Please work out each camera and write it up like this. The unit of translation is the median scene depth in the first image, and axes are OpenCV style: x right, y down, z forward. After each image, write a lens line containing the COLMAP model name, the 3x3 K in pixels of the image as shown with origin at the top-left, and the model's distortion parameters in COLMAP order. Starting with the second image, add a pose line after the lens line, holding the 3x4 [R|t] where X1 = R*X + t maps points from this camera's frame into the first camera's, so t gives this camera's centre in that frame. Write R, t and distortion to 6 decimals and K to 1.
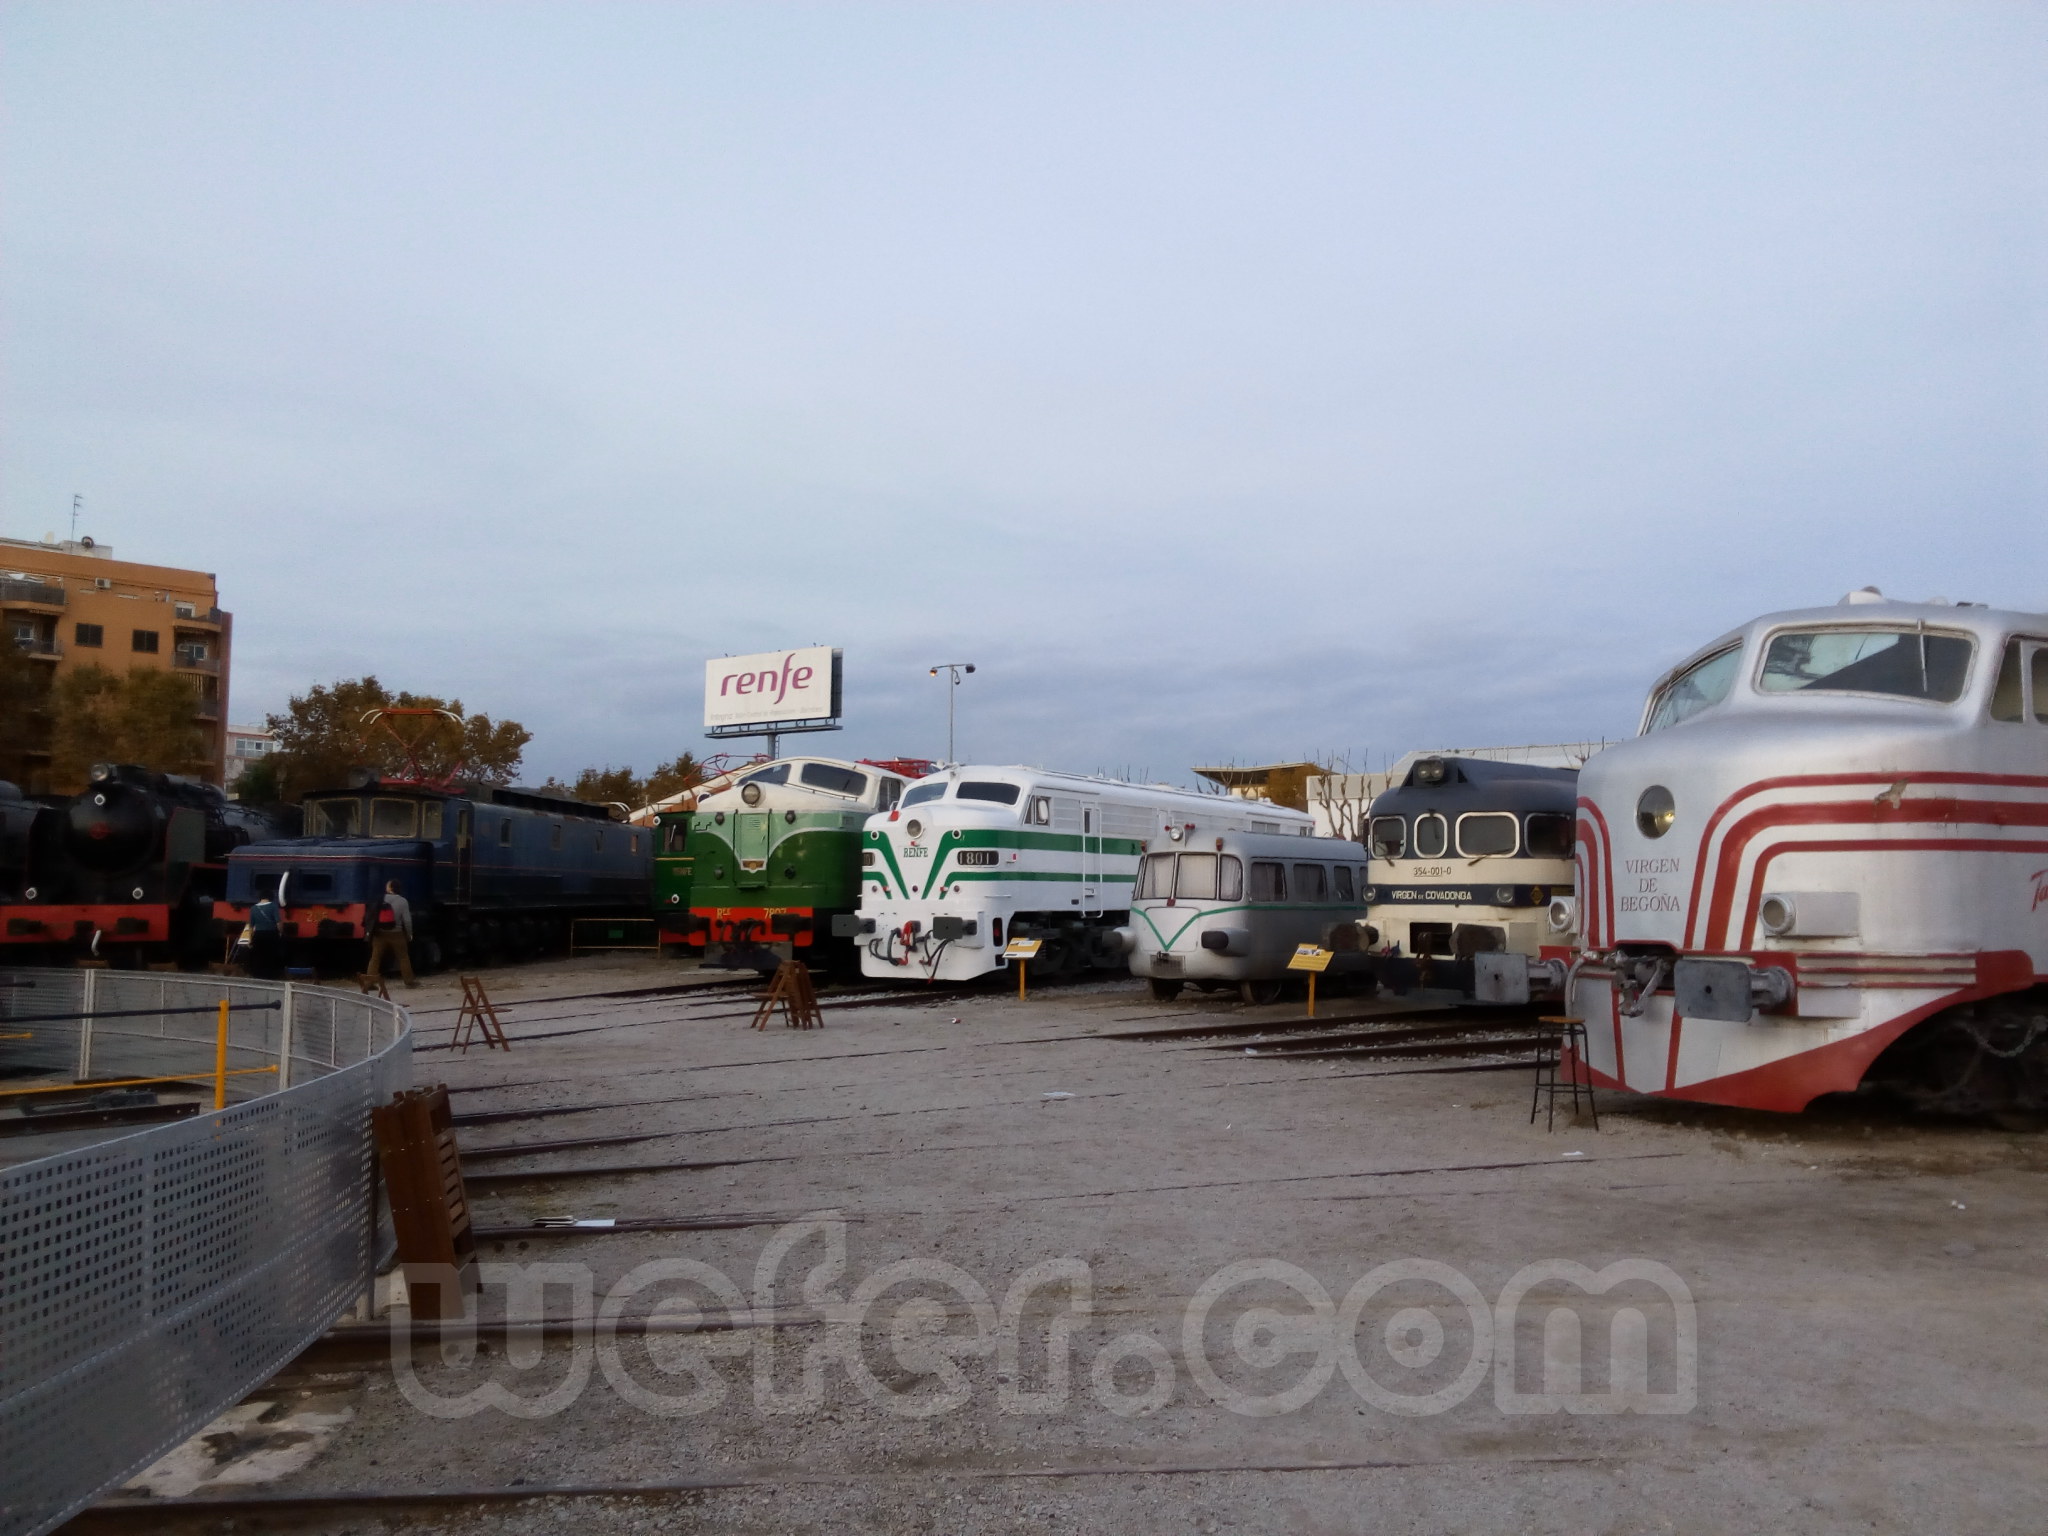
lens RADIAL K [[1586.9, 0, 1040.3], [0, 1586.9, 766.4], [0, 0, 1]] dist [0.094403, -0.161628]
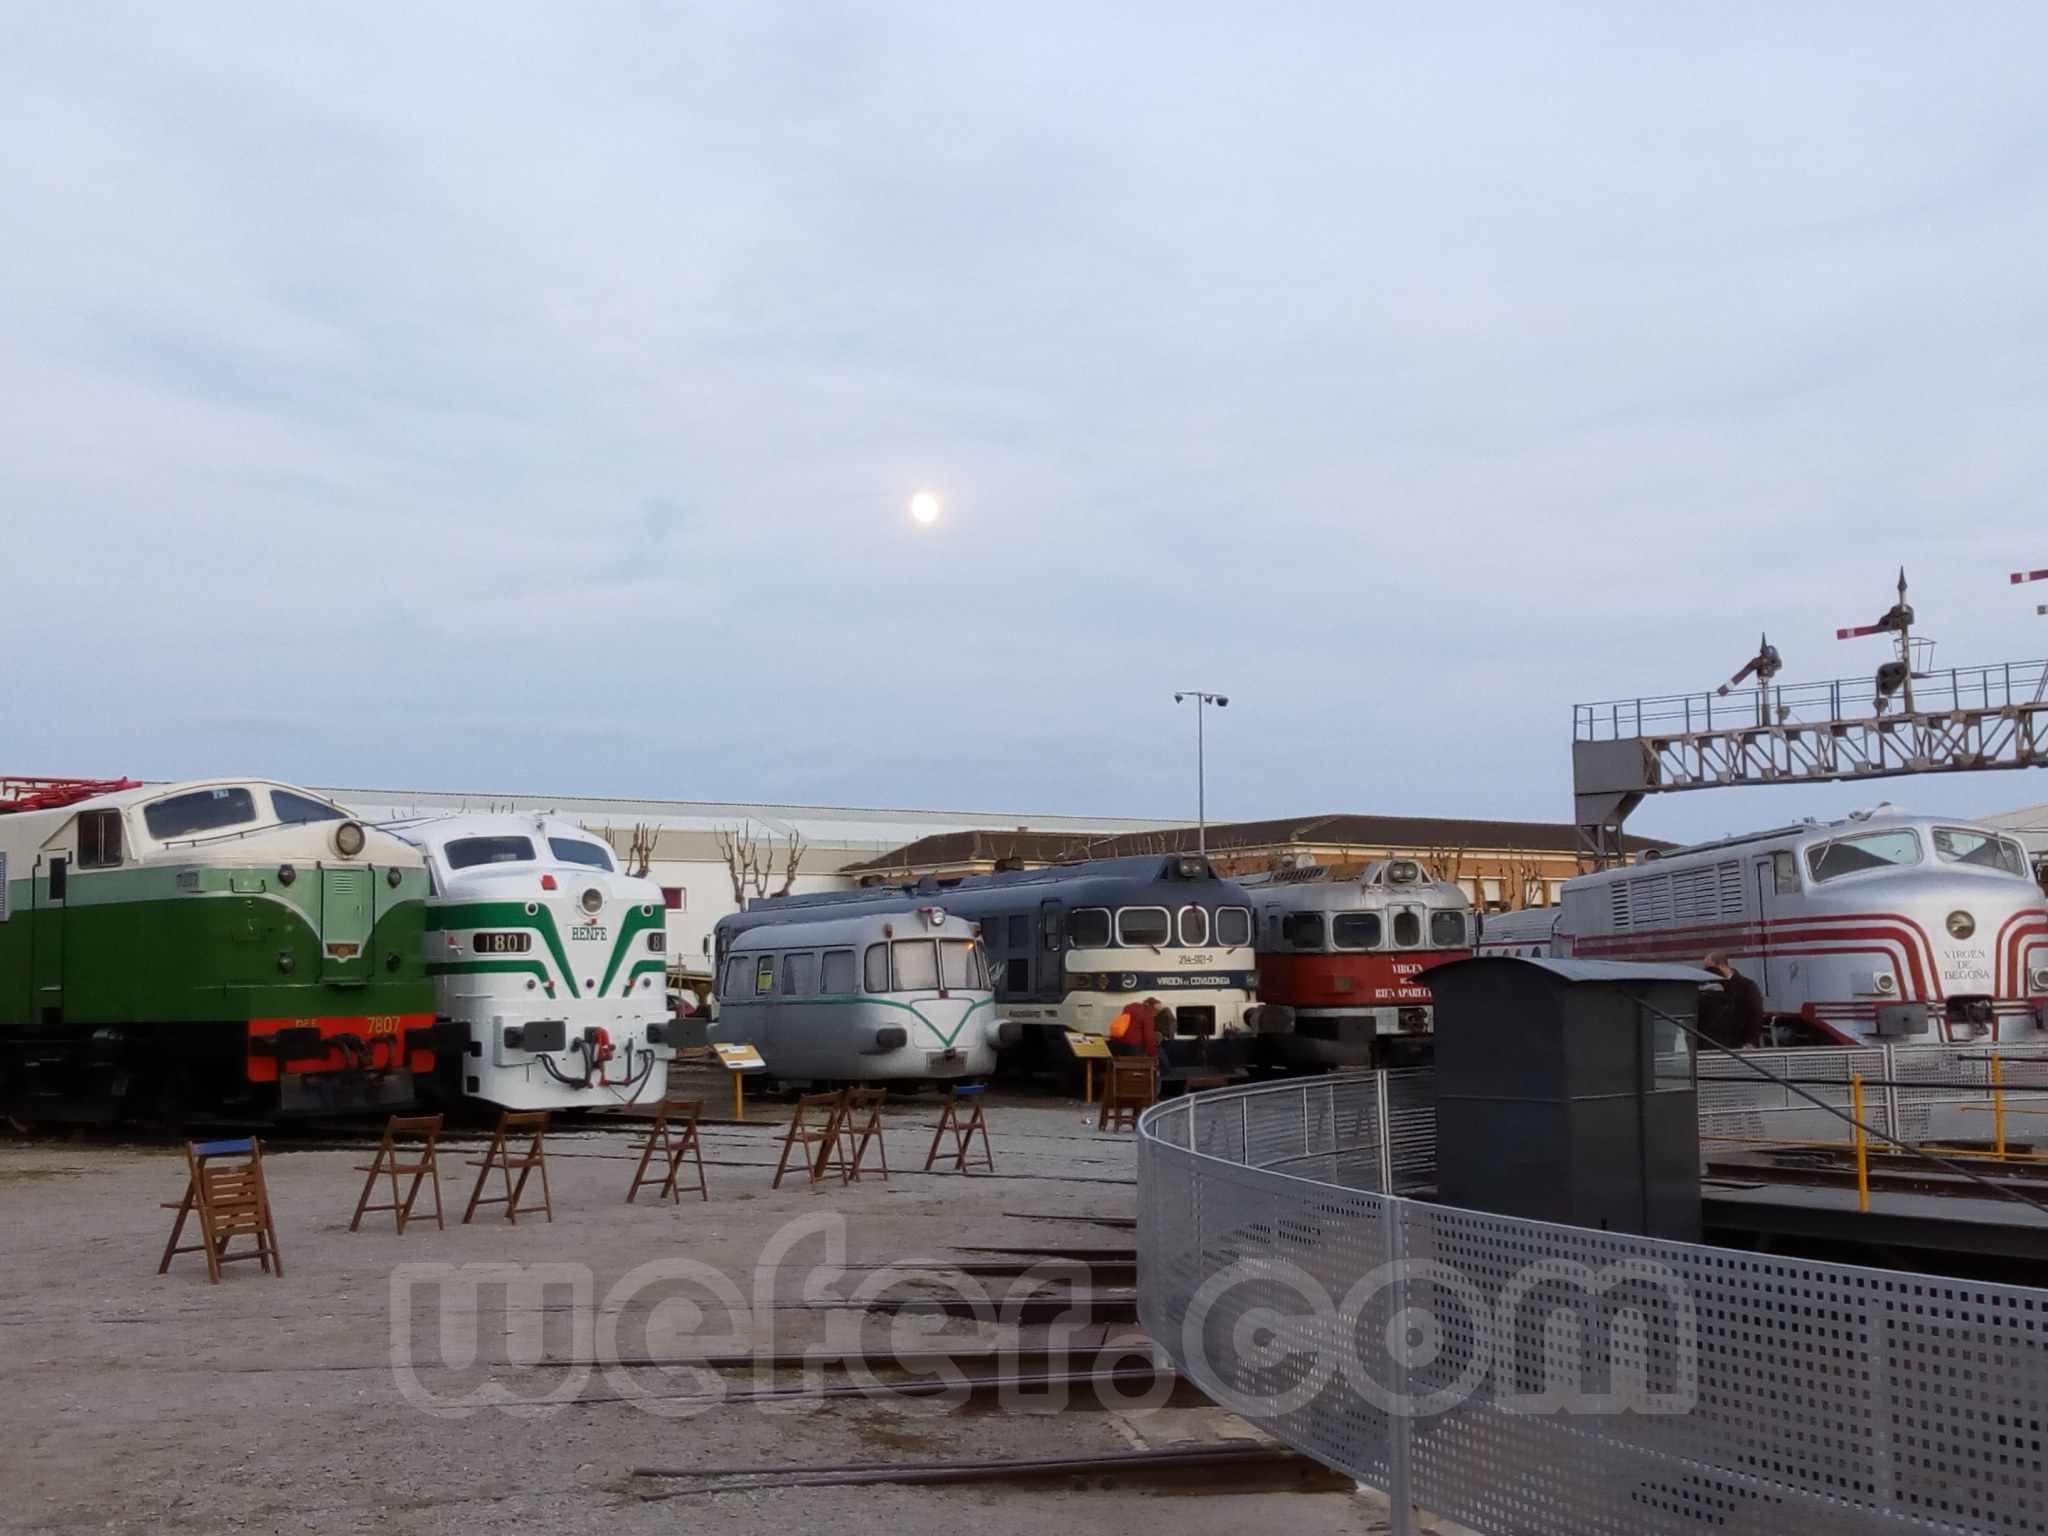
lens RADIAL K [[2409.2, 0, 1048.2], [0, 2409.2, 766.6], [0, 0, 1]] dist [0.061945, 0.003871]
pose [[0.328525, 0.077635, 0.941299, -1.062112], [-0.059644, 0.996332, -0.061357, 0.033129], [-0.942610, -0.035986, 0.331951, 0.435578]]
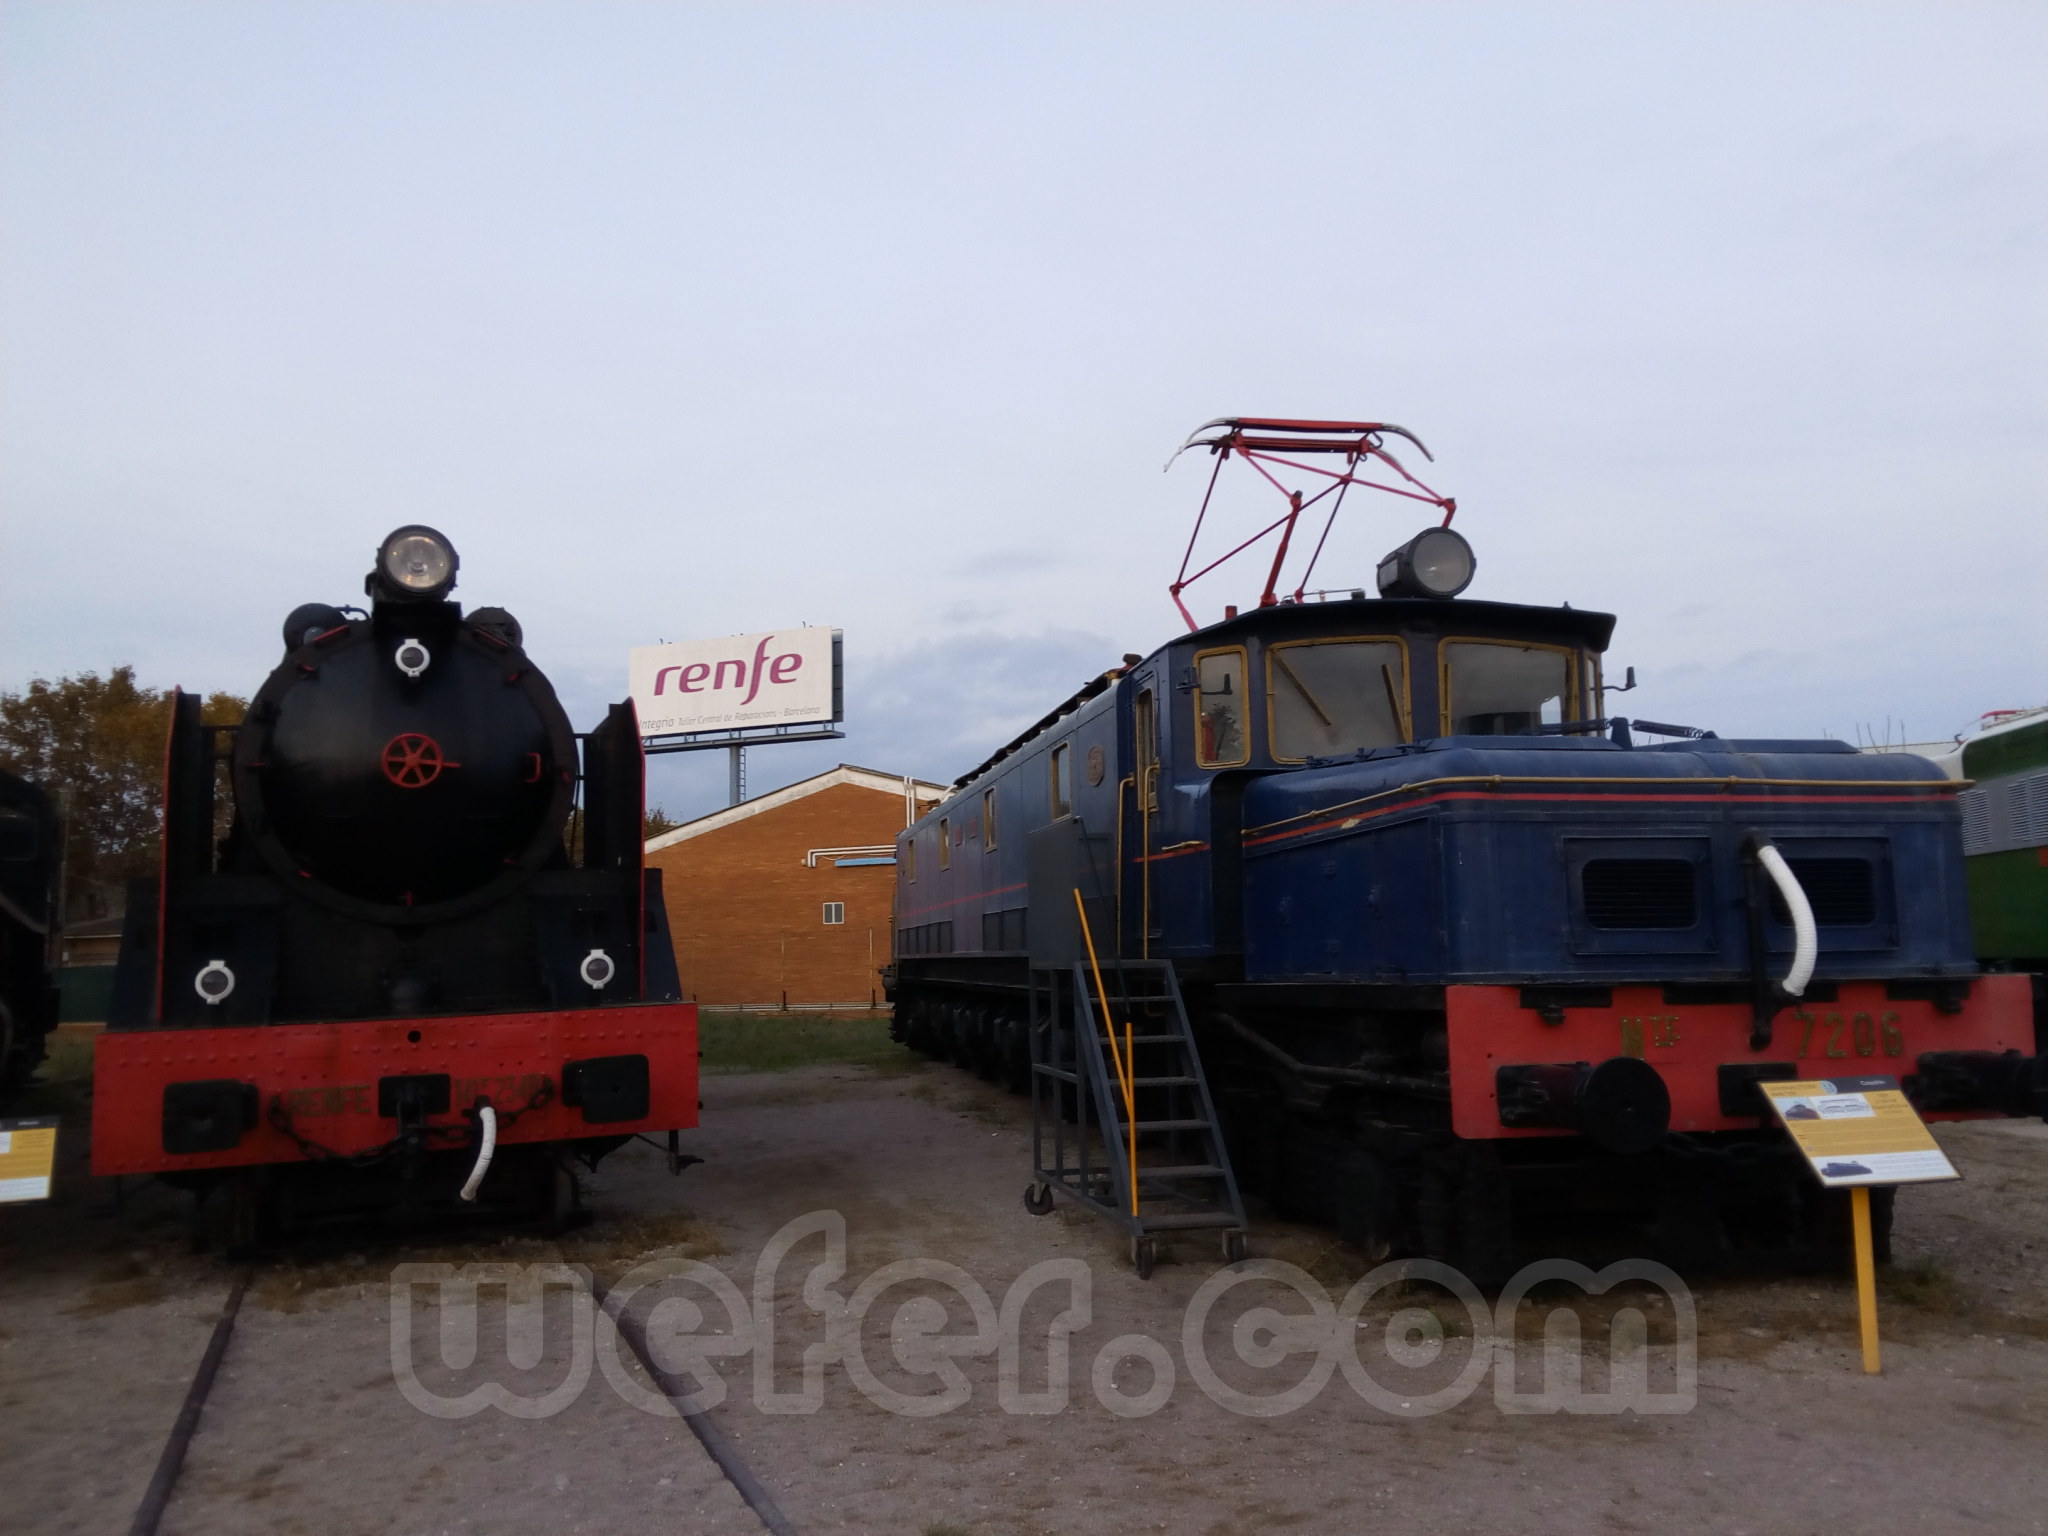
lens RADIAL K [[1601.7, 0, 1042.7], [0, 1601.7, 770.5], [0, 0, 1]] dist [0.084929, -0.122358]
pose [[0.976748, -0.003821, 0.214355, -0.663189], [0.011600, 0.999318, -0.035044, 0.066095], [-0.214075, 0.036716, 0.976127, 0.850093]]
